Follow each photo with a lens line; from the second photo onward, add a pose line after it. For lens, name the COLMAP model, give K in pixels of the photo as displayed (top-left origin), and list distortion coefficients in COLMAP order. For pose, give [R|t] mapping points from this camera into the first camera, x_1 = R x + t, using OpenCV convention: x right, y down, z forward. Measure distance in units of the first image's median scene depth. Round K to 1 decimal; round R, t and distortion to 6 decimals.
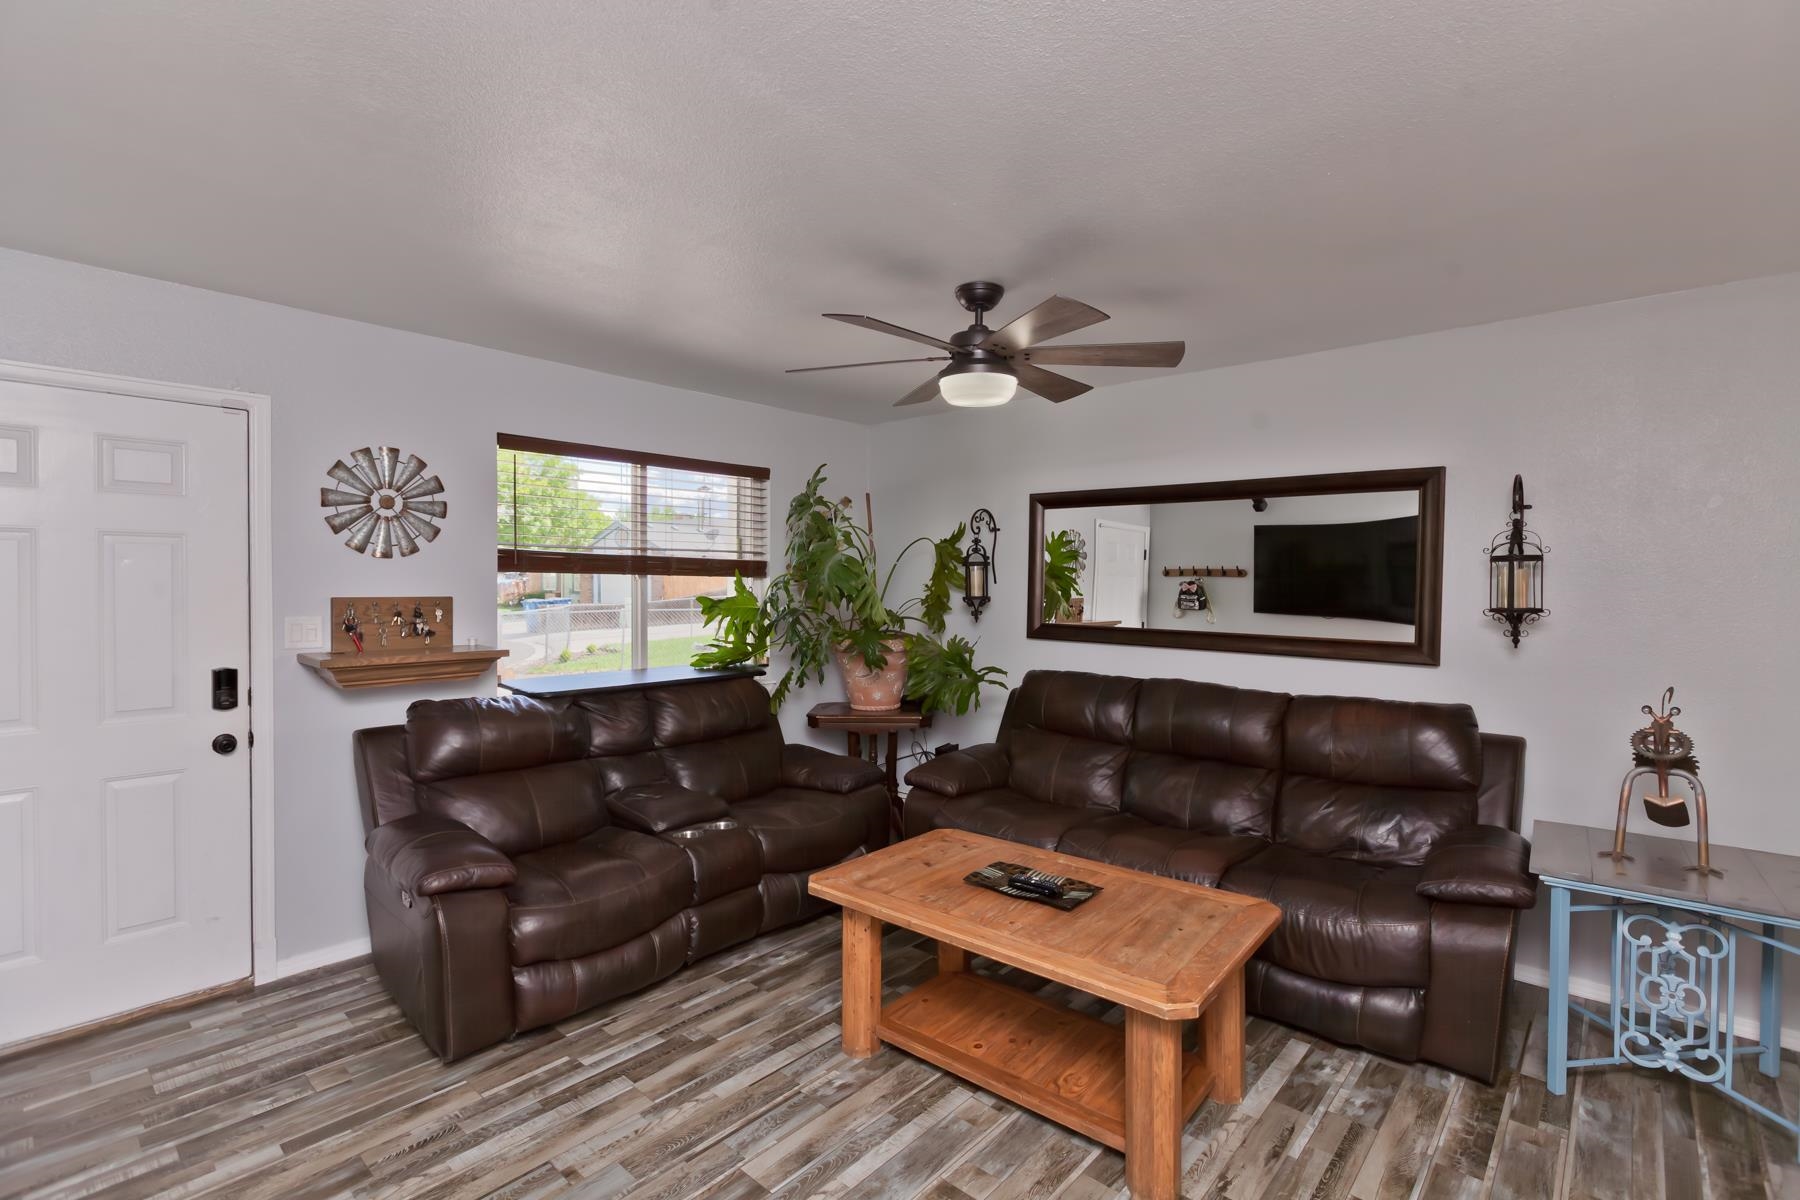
lens RADIAL K [[837.3, 0, 927.1], [0, 837.3, 599.6], [0, 0, 1]] dist [-0.006409, -0.002139]
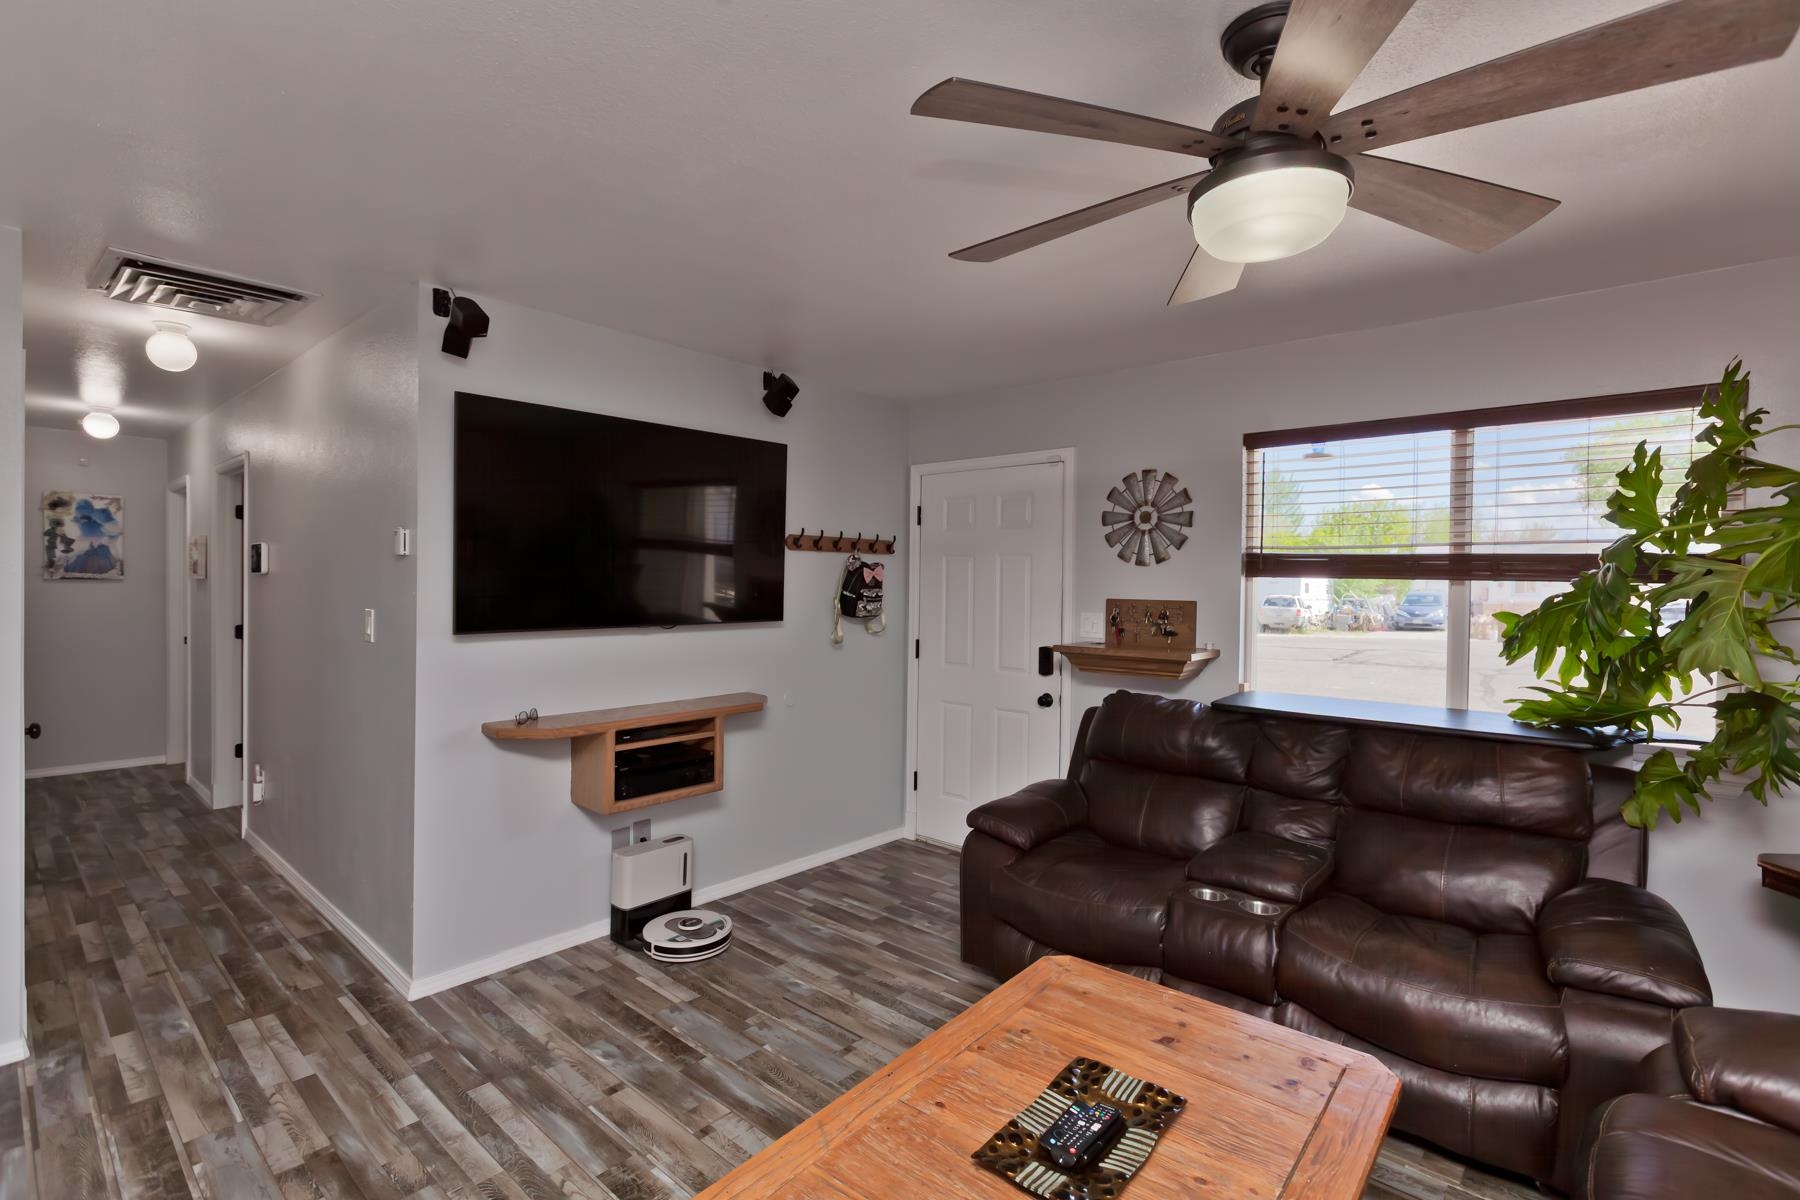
lens RADIAL K [[837.3, 0, 887.3], [0, 837.3, 601.6], [0, 0, 1]] dist [-0.006409, -0.002139]
pose [[-0.031906, 0.013847, -0.999395, 0.526999], [-0.036222, 0.999231, 0.015001, -0.004853], [0.998834, 0.036679, -0.031380, 0.690728]]
